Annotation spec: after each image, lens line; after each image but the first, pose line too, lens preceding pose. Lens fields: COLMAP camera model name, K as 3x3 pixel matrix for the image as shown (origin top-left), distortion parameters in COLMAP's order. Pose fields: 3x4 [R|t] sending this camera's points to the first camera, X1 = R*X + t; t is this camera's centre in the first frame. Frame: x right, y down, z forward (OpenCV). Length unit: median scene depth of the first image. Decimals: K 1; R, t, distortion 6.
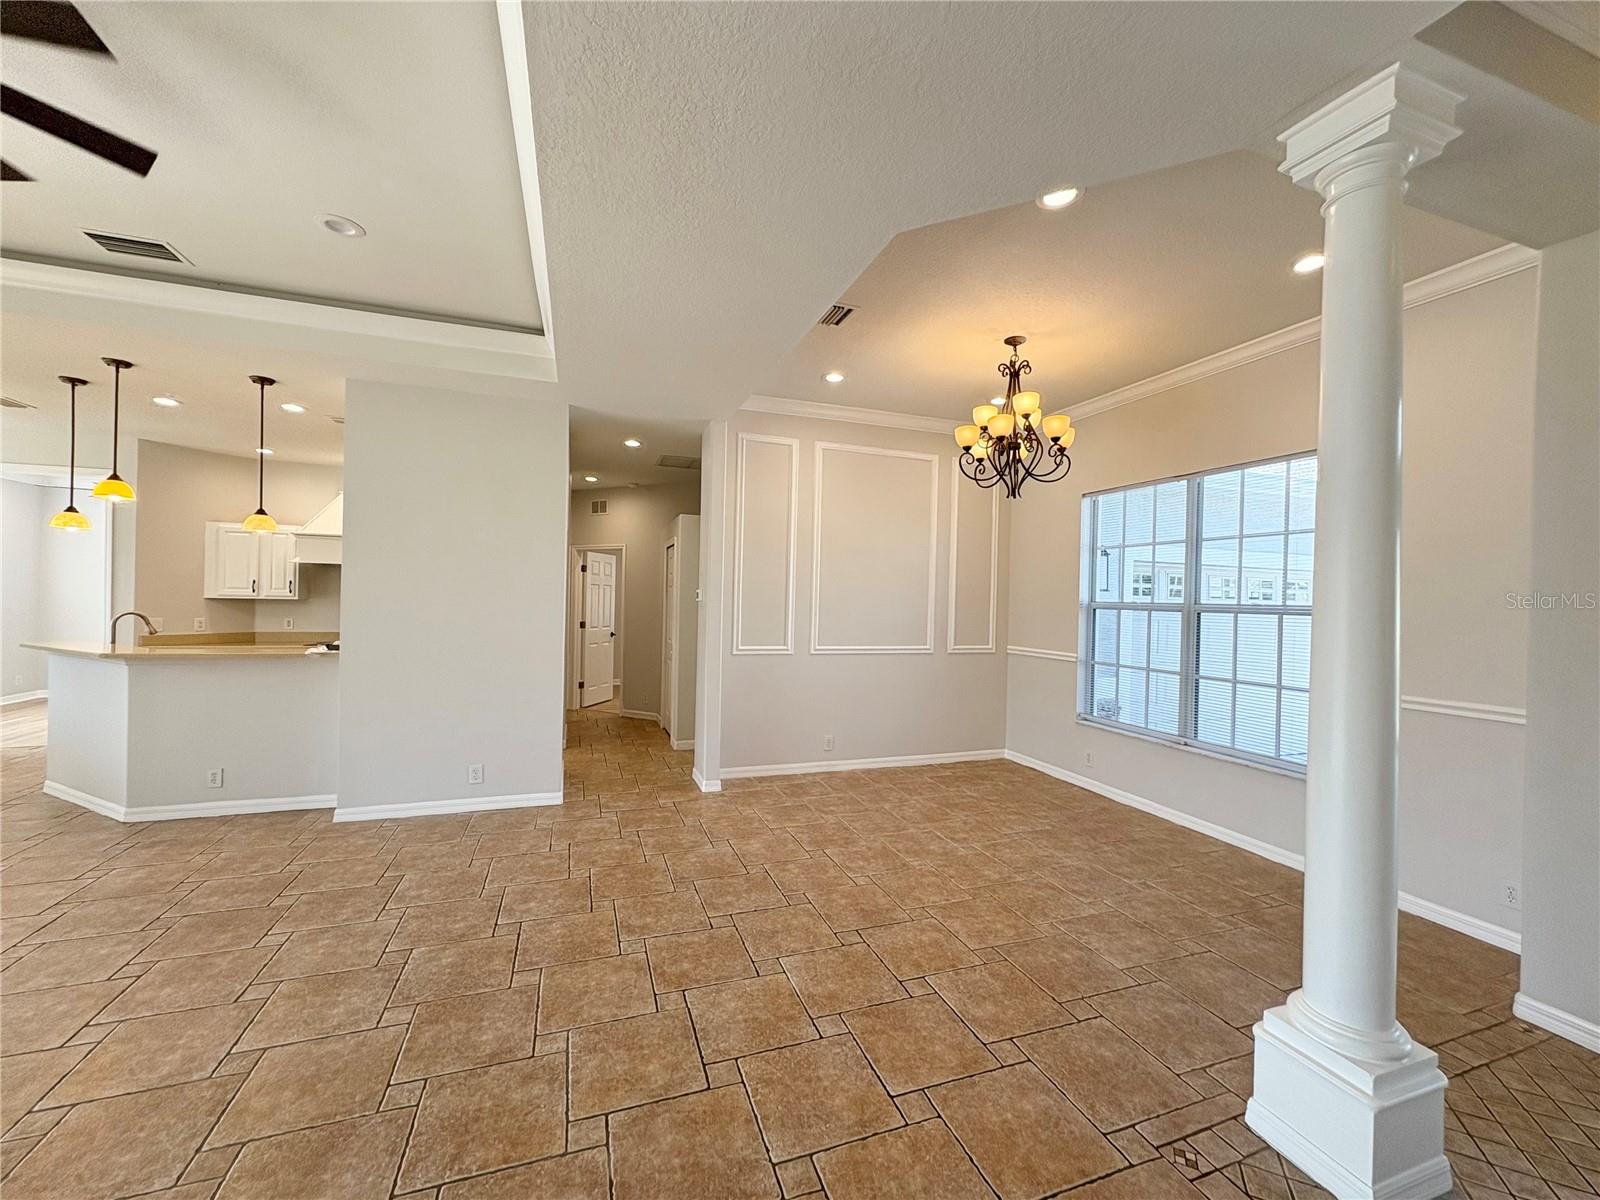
lens RADIAL K [[635.1, 0, 798.5], [0, 635.1, 601.1], [0, 0, 1]] dist [0.001241, 0.000094]
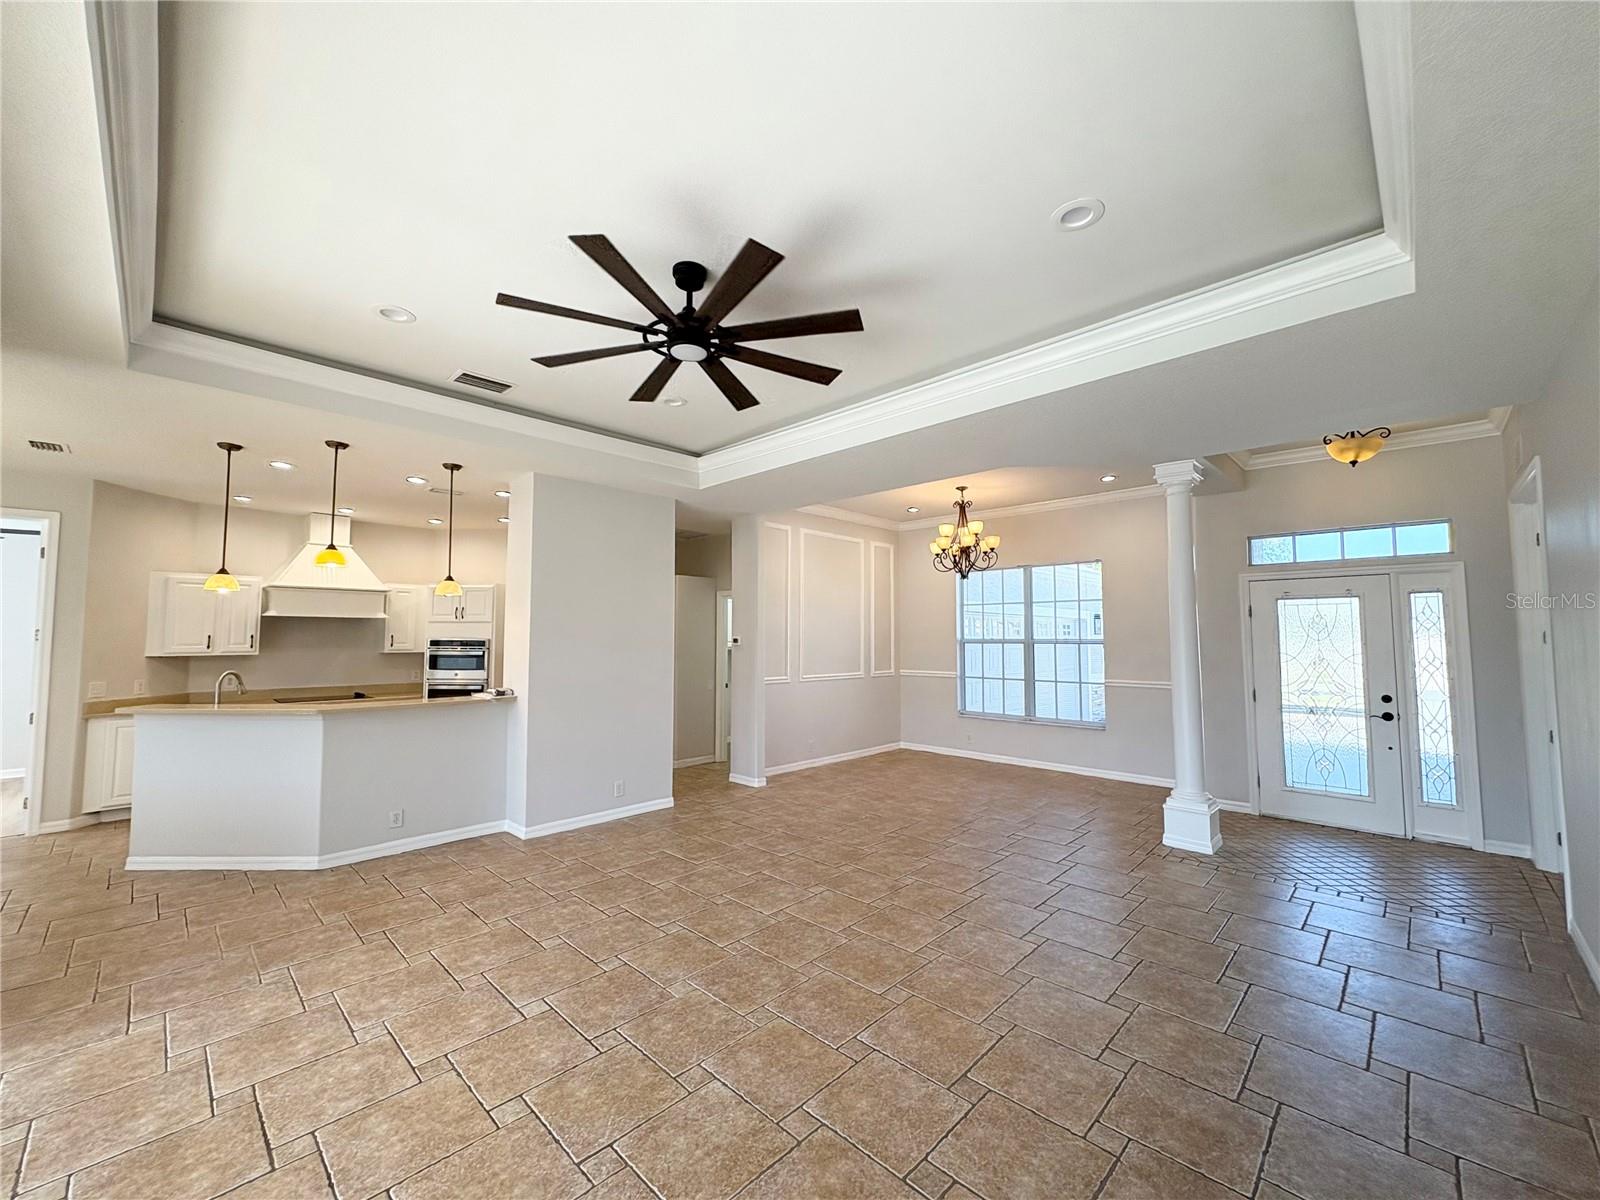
lens RADIAL K [[635.1, 0, 798.5], [0, 635.1, 601.1], [0, 0, 1]] dist [0.001241, 0.000094]
pose [[0.897161, 0.003507, 0.441690, -0.778438], [0.022075, 0.998363, -0.052766, -0.023516], [-0.441152, 0.057090, 0.895615, -0.311178]]
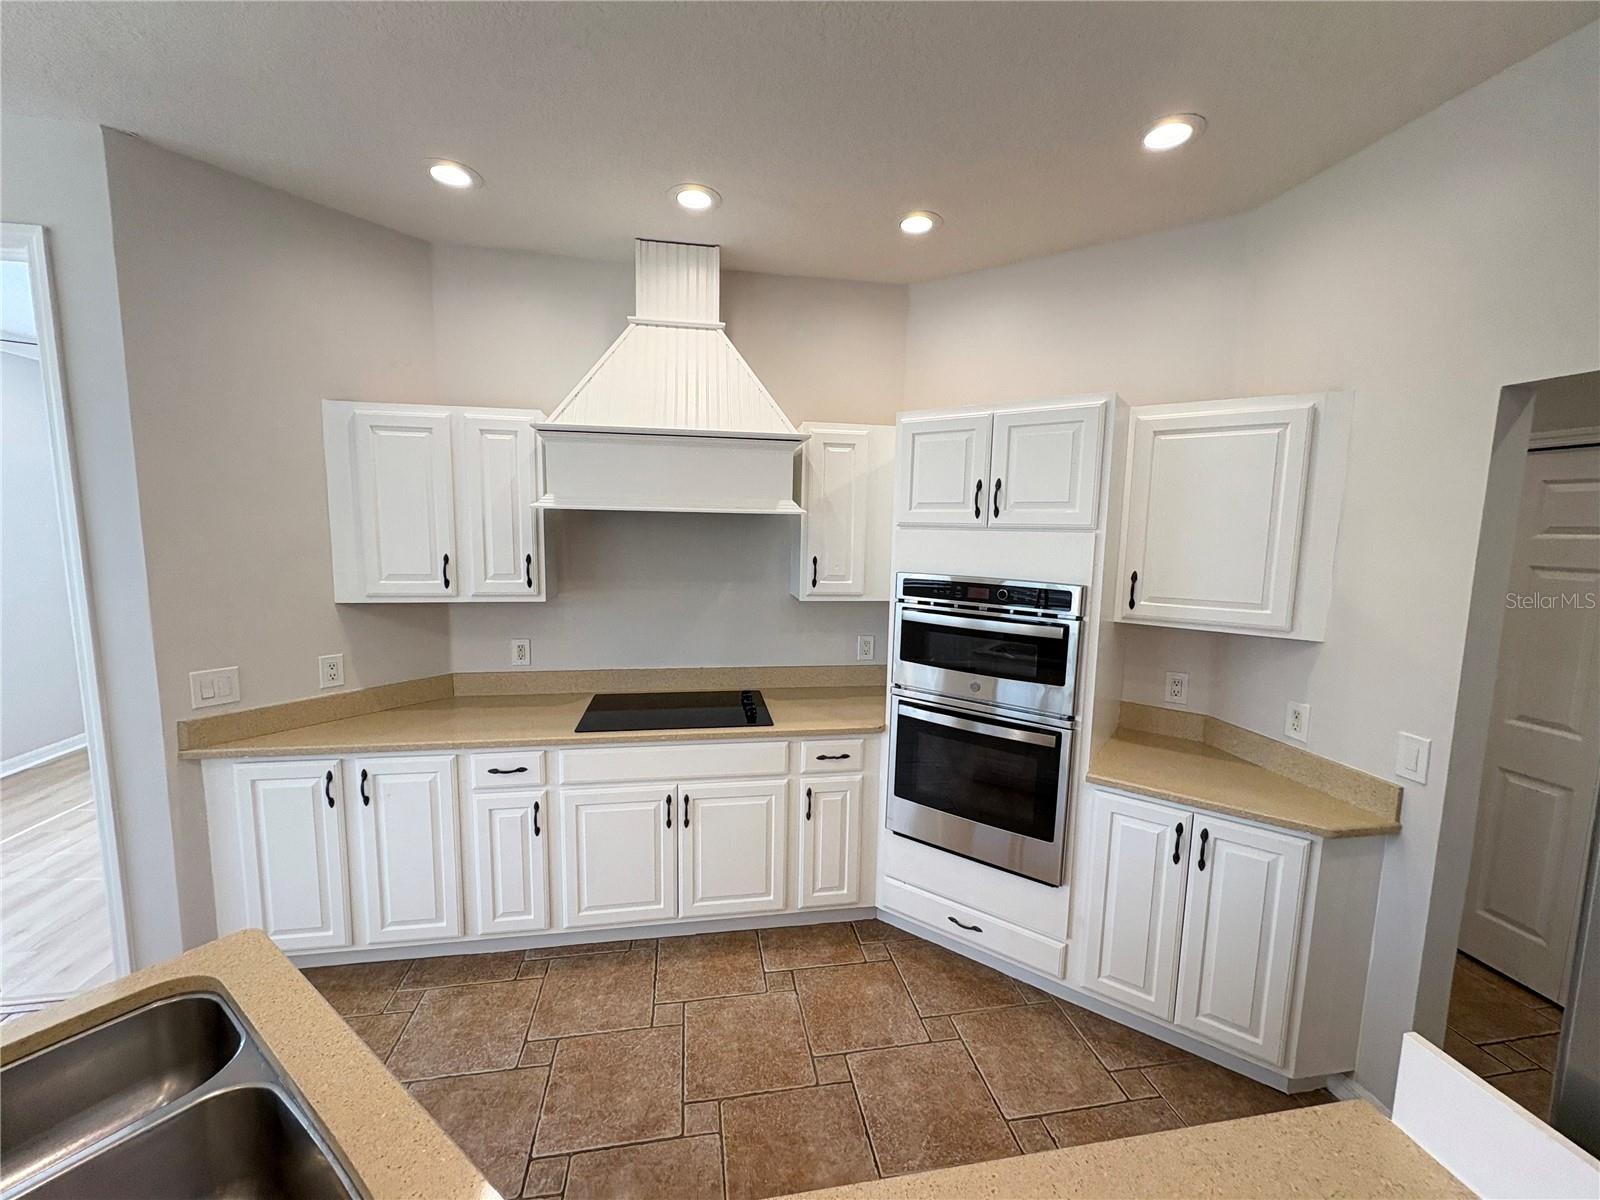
lens RADIAL K [[636.3, 0, 797.6], [0, 636.3, 600.8], [0, 0, 1]] dist [0.000675, 0.000354]
pose [[0.985866, 0.015747, -0.166795, -0.907365], [0.002094, 0.994337, 0.106251, -0.071799], [0.167524, -0.105099, 0.980250, 1.022637]]
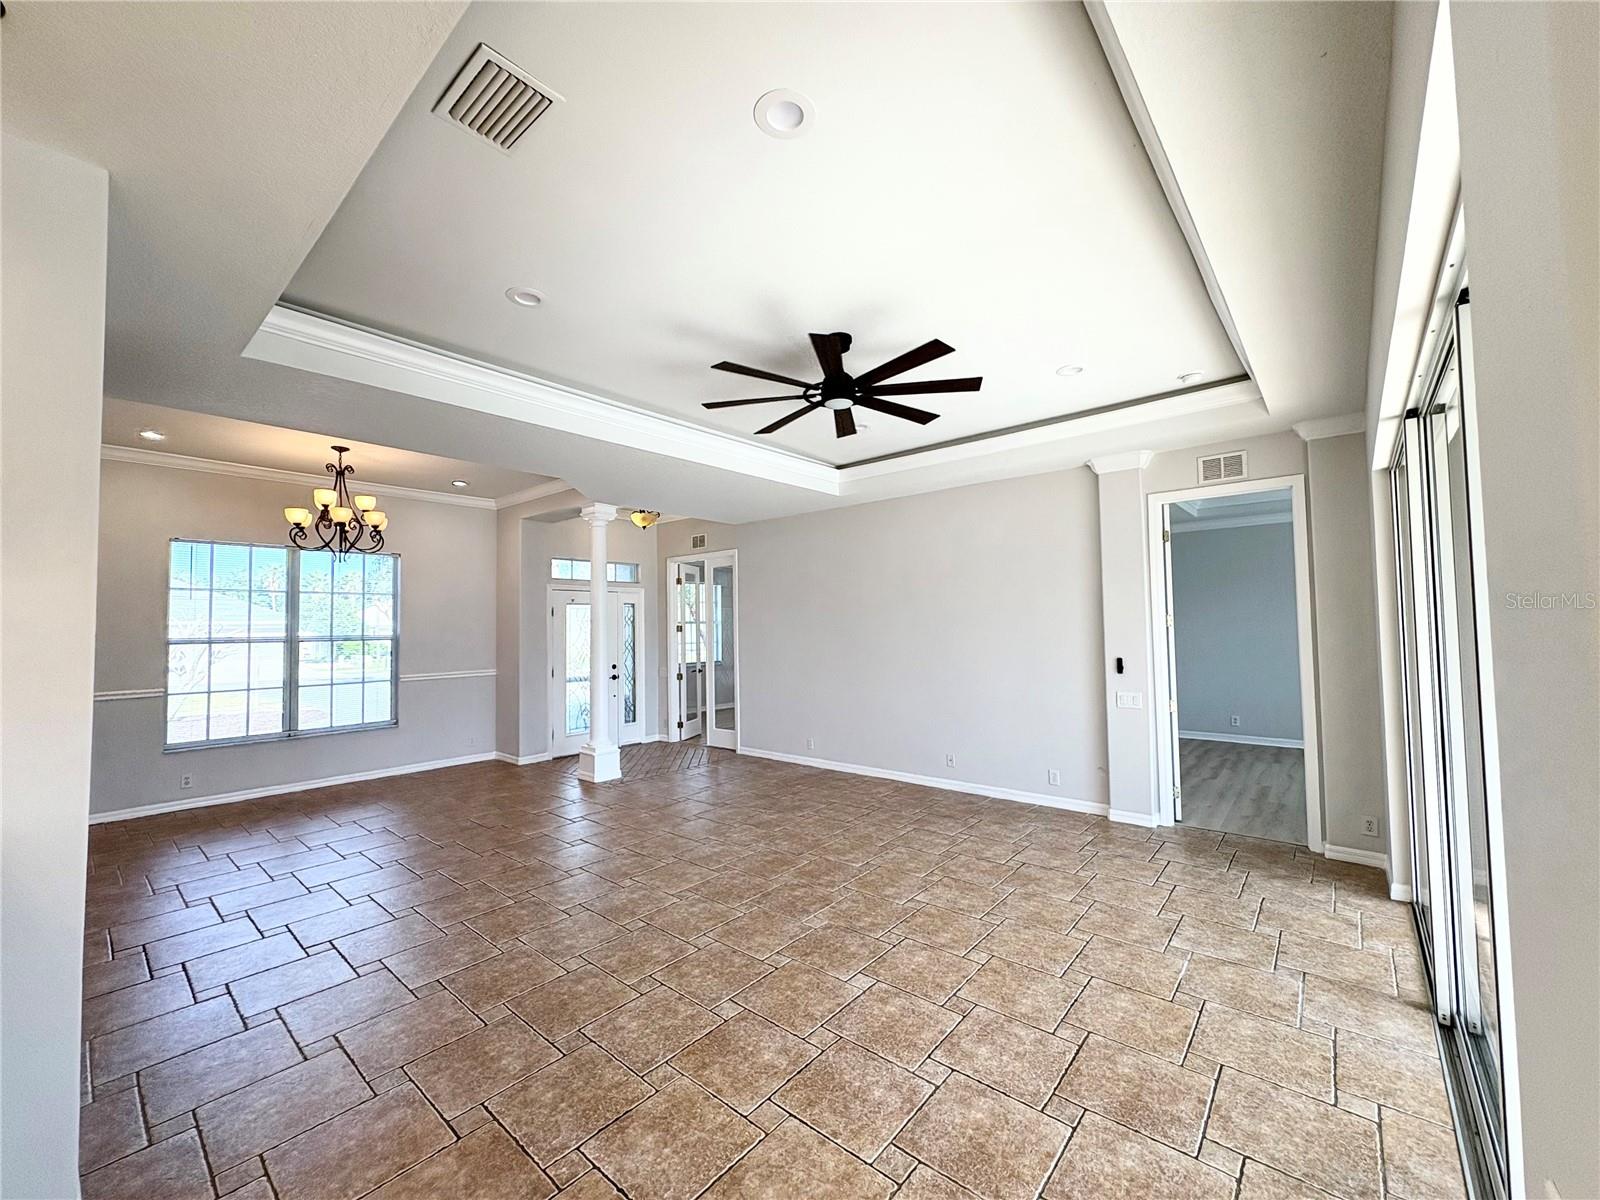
lens RADIAL K [[635.1, 0, 798.5], [0, 635.1, 601.1], [0, 0, 1]] dist [0.001241, 0.000094]
pose [[-0.498372, 0.018981, 0.866755, -1.286945], [0.007053, 0.999816, -0.017840, -0.045663], [-0.866934, -0.002777, -0.498415, 0.788951]]
